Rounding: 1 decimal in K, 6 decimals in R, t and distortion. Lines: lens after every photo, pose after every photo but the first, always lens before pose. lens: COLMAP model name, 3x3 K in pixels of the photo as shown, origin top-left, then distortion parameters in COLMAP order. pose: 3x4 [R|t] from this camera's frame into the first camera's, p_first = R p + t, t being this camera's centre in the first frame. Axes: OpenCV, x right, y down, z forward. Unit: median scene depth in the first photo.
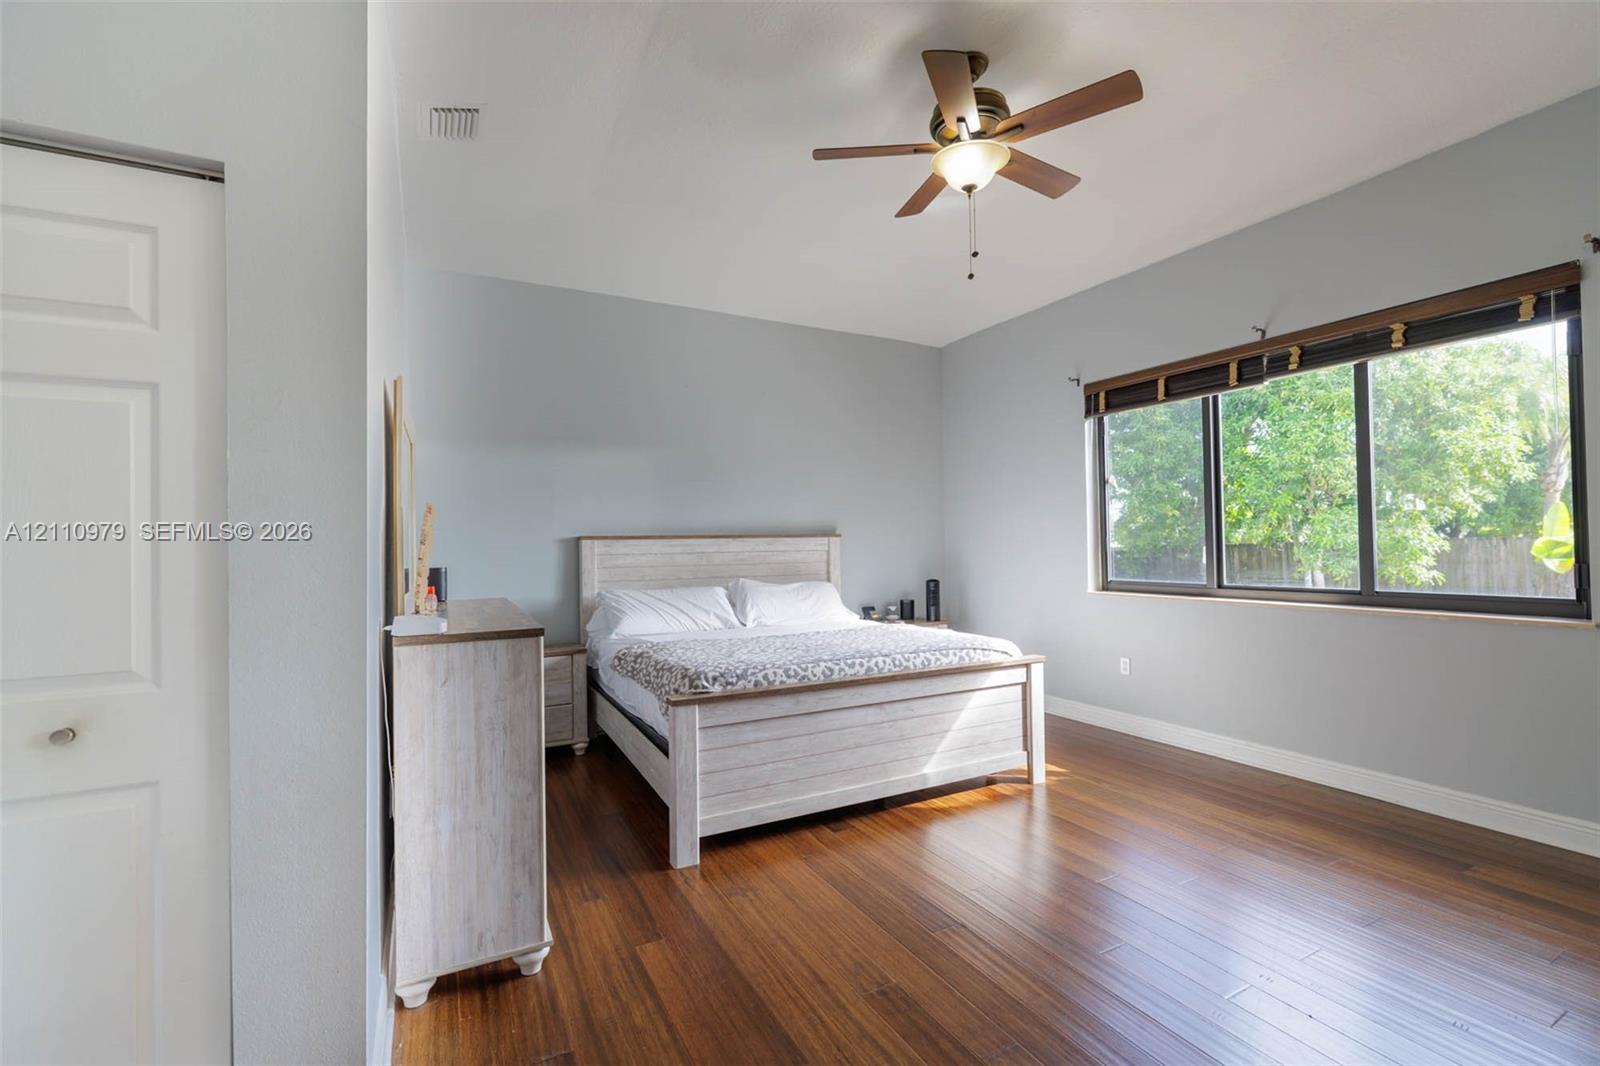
lens RADIAL K [[688.3, 0, 798.2], [0, 688.3, 539.0], [0, 0, 1]] dist [0.000921, 0.001133]
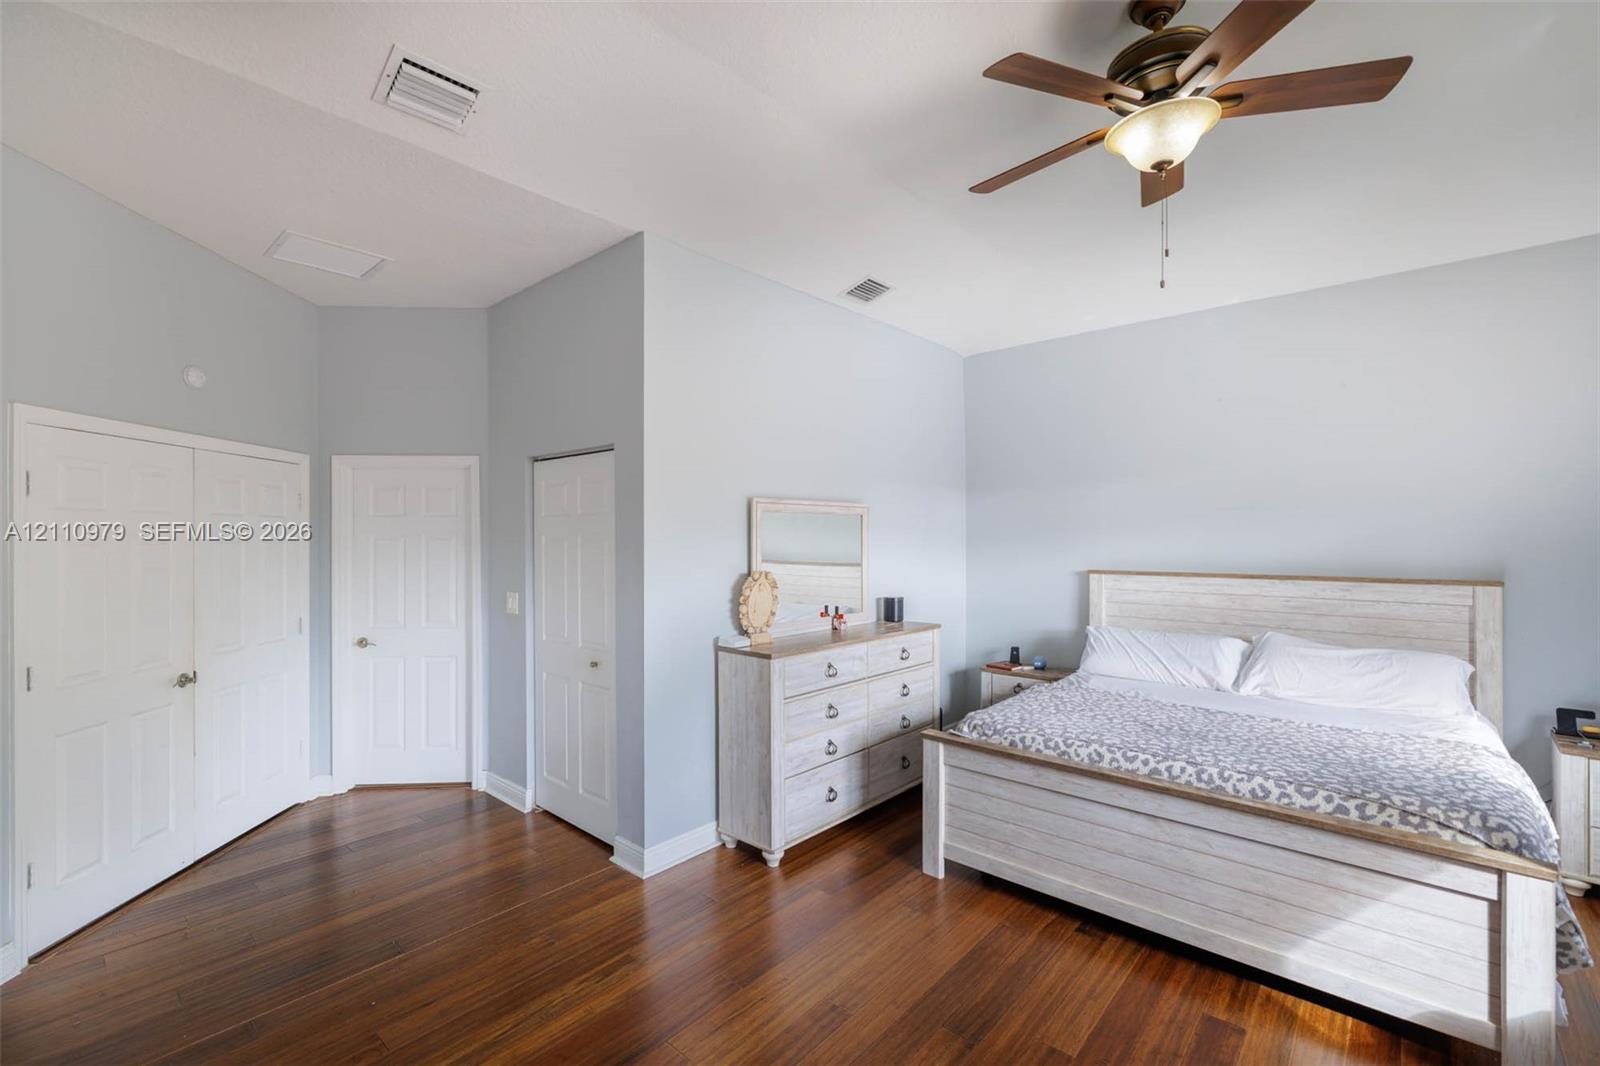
lens RADIAL K [[688.3, 0, 798.2], [0, 688.3, 539.0], [0, 0, 1]] dist [0.000921, 0.001133]
pose [[0.349199, 0.017178, -0.936891, 0.722792], [0.007258, 0.999752, 0.021036, -0.108489], [0.937021, -0.014145, 0.348988, 0.321561]]
